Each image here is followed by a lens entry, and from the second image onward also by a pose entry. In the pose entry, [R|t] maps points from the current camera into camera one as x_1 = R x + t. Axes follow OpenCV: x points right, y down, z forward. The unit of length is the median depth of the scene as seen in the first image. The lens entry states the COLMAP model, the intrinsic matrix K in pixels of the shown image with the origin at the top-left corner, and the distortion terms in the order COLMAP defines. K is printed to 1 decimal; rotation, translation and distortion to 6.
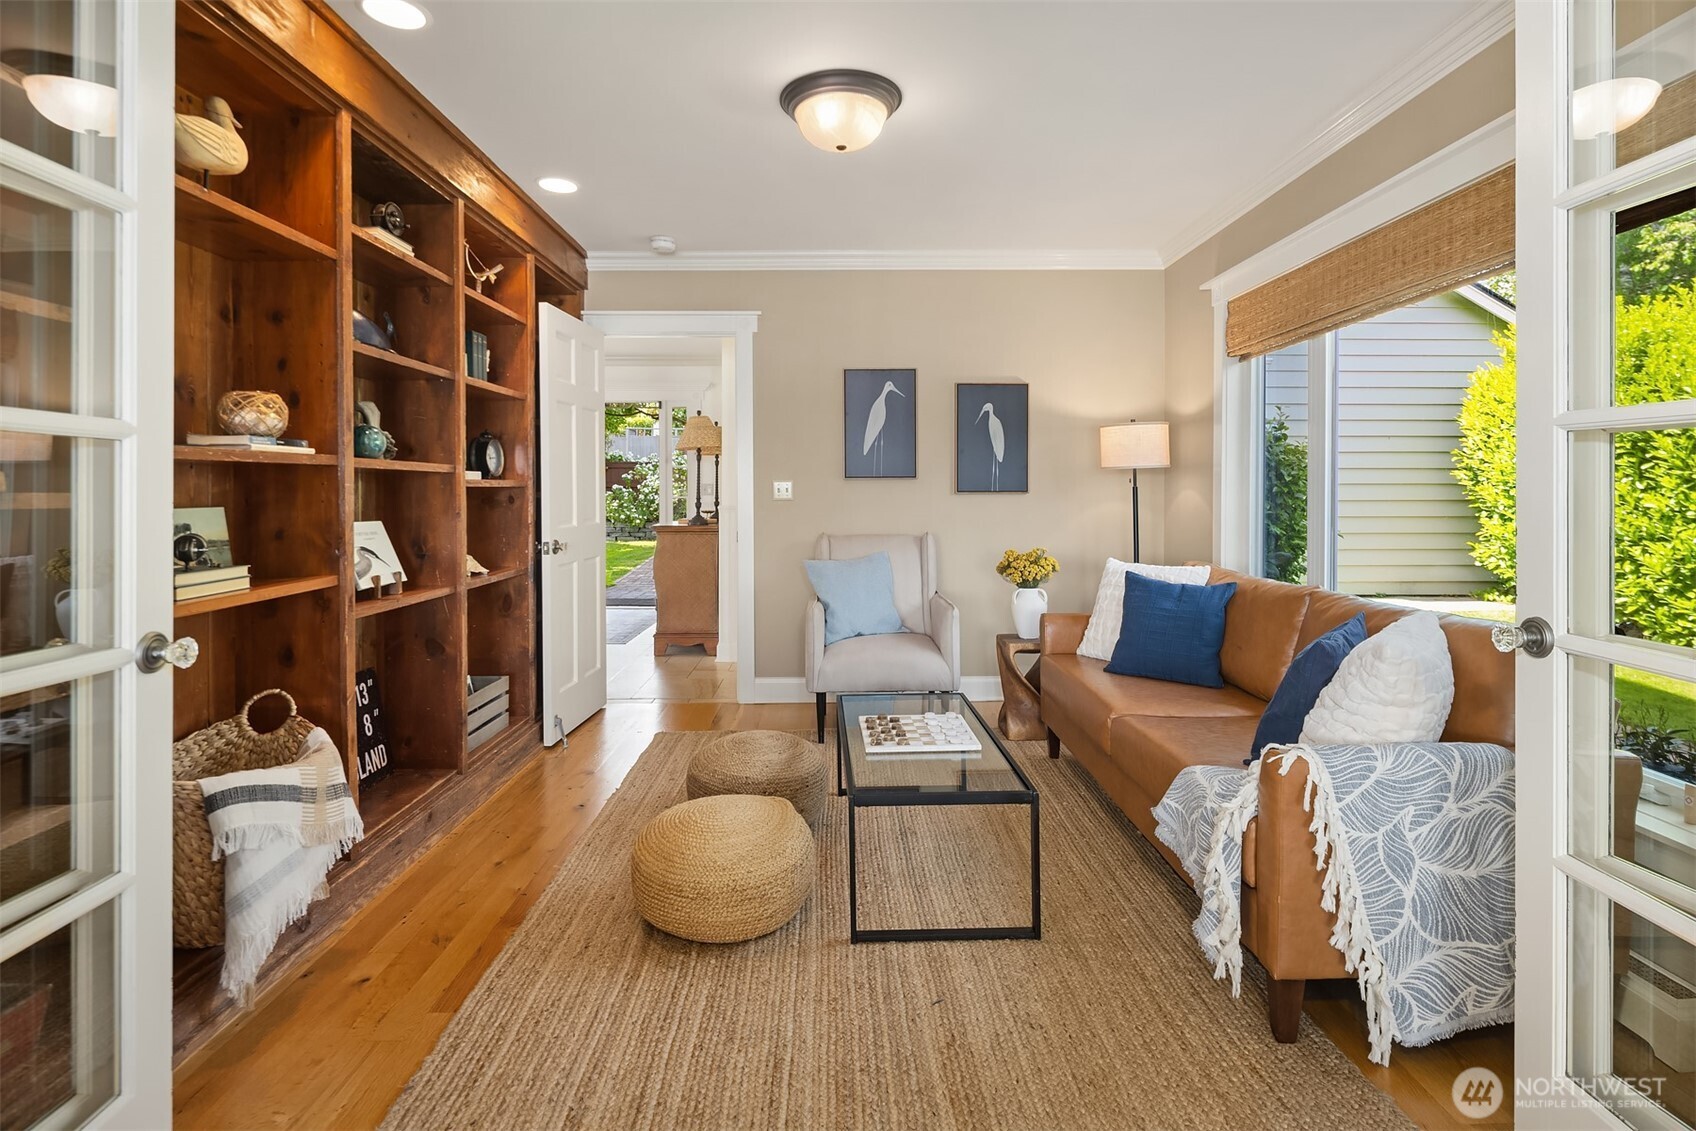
lens RADIAL K [[844.4, 0, 834.3], [0, 844.4, 490.3], [0, 0, 1]] dist [0.000269, -0.000215]
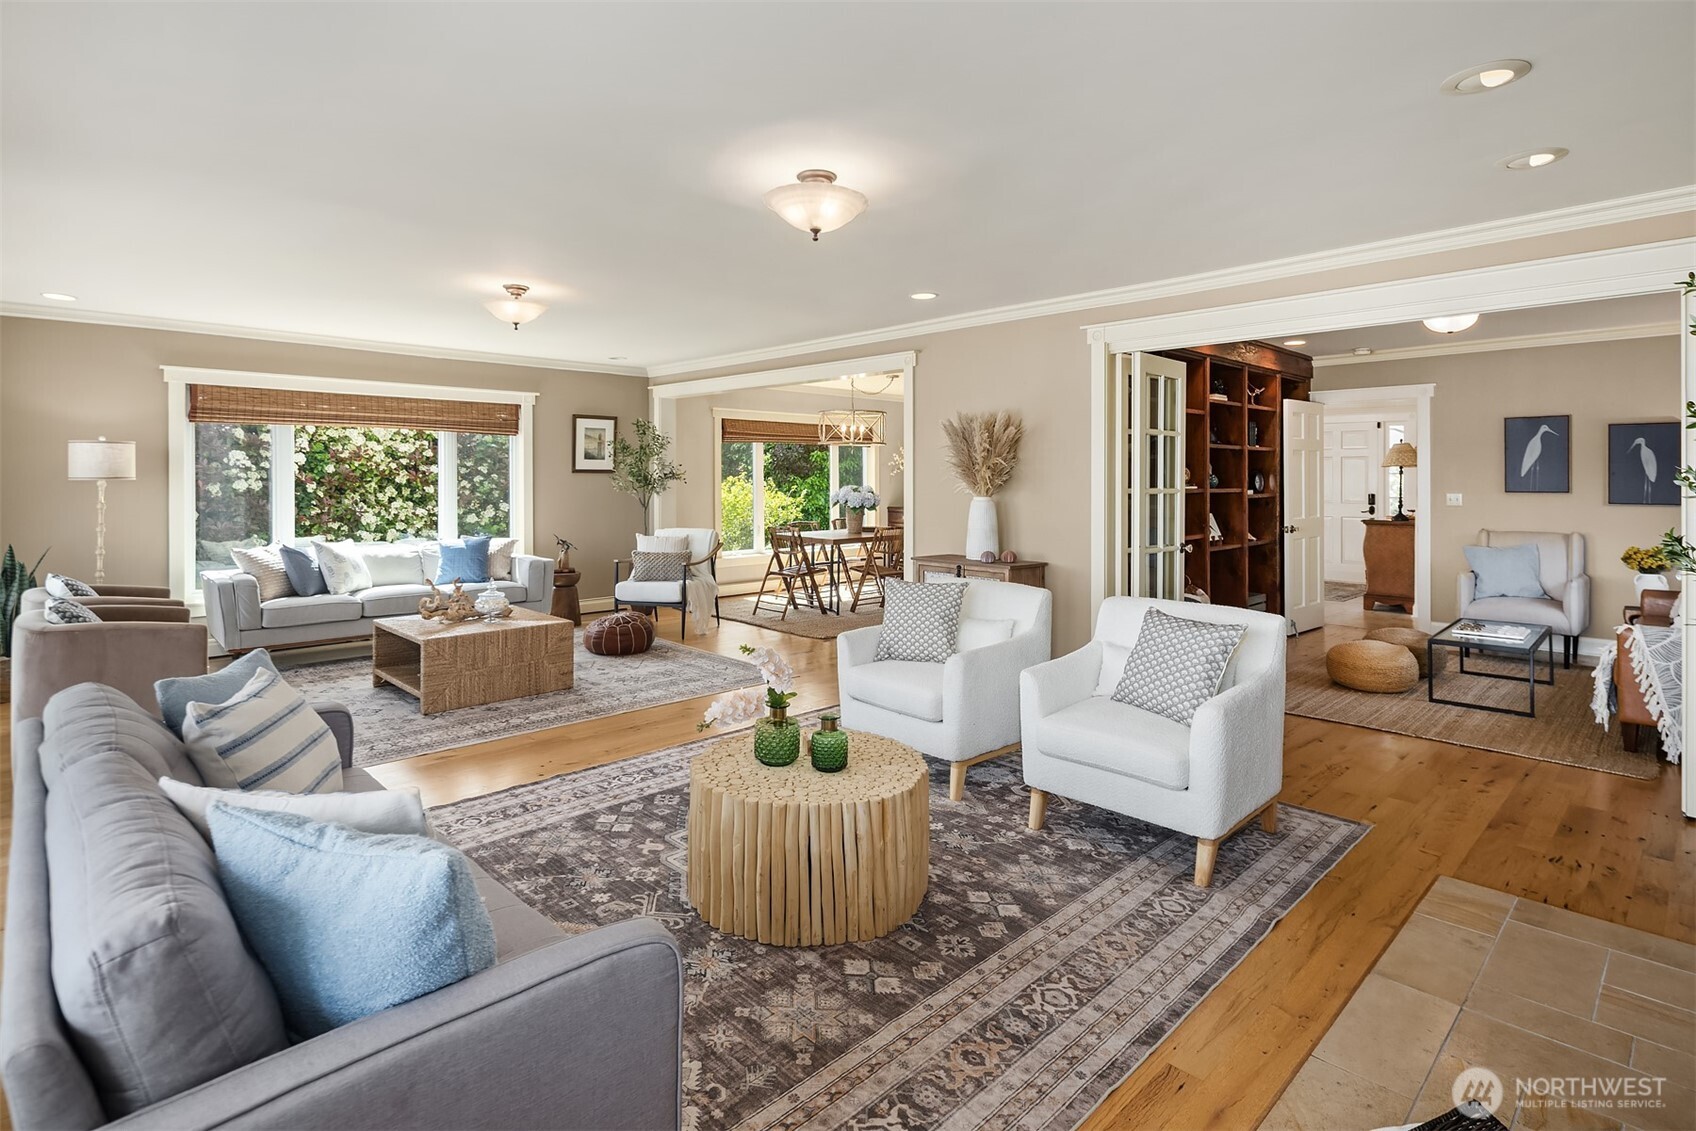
lens RADIAL K [[844.4, 0, 846.3], [0, 844.4, 480.4], [0, 0, 1]] dist [0.000269, -0.000215]
pose [[0.696674, 0.004955, -0.717370, 0.327811], [-0.002360, 0.999987, 0.004614, -0.048150], [0.717384, -0.001521, 0.696677, -1.026270]]
